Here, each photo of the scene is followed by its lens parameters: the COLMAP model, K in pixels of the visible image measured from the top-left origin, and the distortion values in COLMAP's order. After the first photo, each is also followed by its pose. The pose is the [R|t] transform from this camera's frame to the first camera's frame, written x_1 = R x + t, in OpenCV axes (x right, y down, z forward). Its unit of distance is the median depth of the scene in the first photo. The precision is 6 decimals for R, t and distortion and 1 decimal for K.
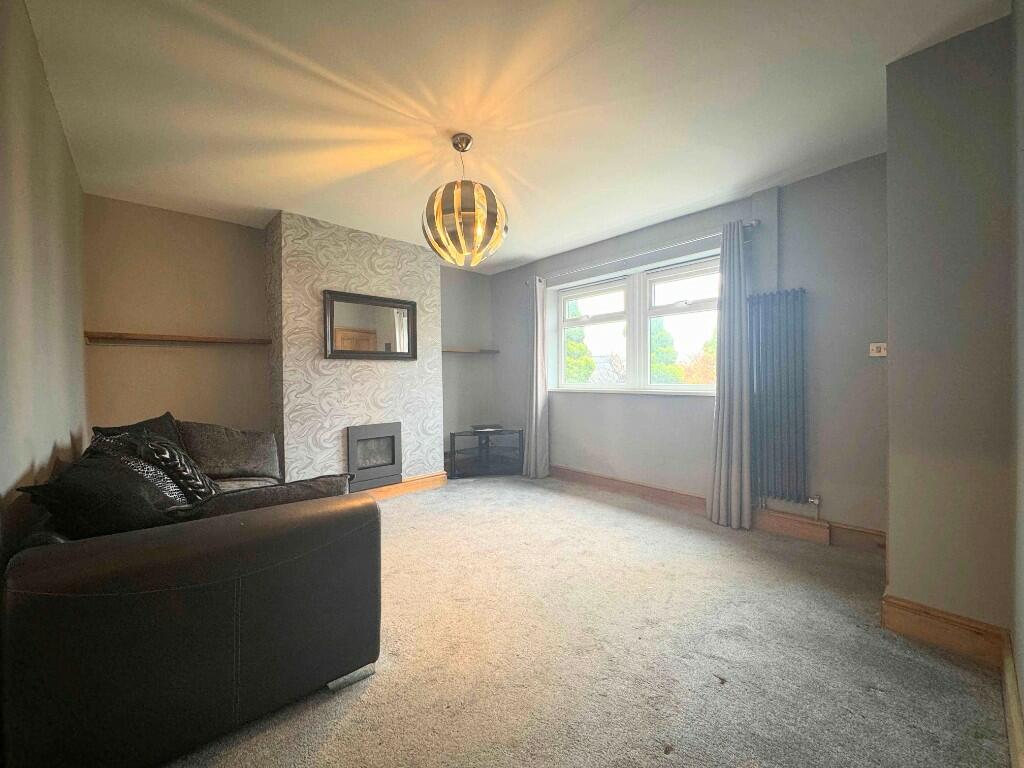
lens RADIAL K [[407.9, 0, 513.5], [0, 407.9, 383.1], [0, 0, 1]] dist [-0.004095, 0.000051]
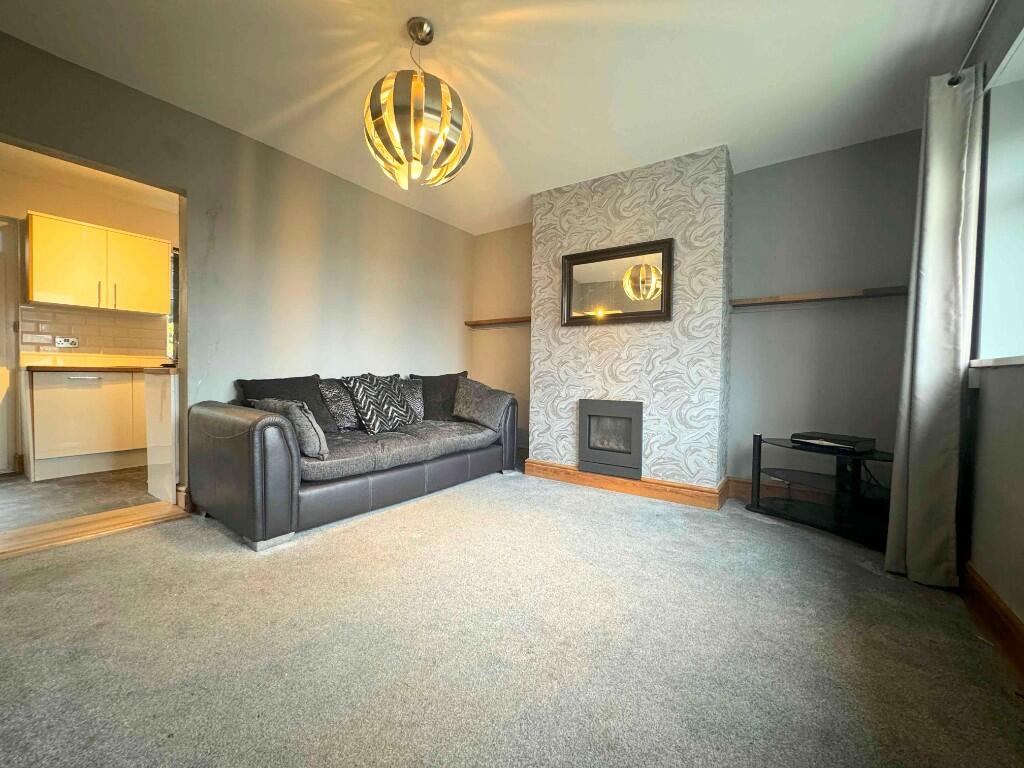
lens RADIAL K [[407.9, 0, 511.5], [0, 407.9, 382.9], [0, 0, 1]] dist [-0.004095, 0.000051]
pose [[0.207591, 0.036821, -0.977523, 0.449424], [-0.033143, 0.998982, 0.030591, 0.046414], [0.977654, 0.026048, 0.208600, 0.635389]]
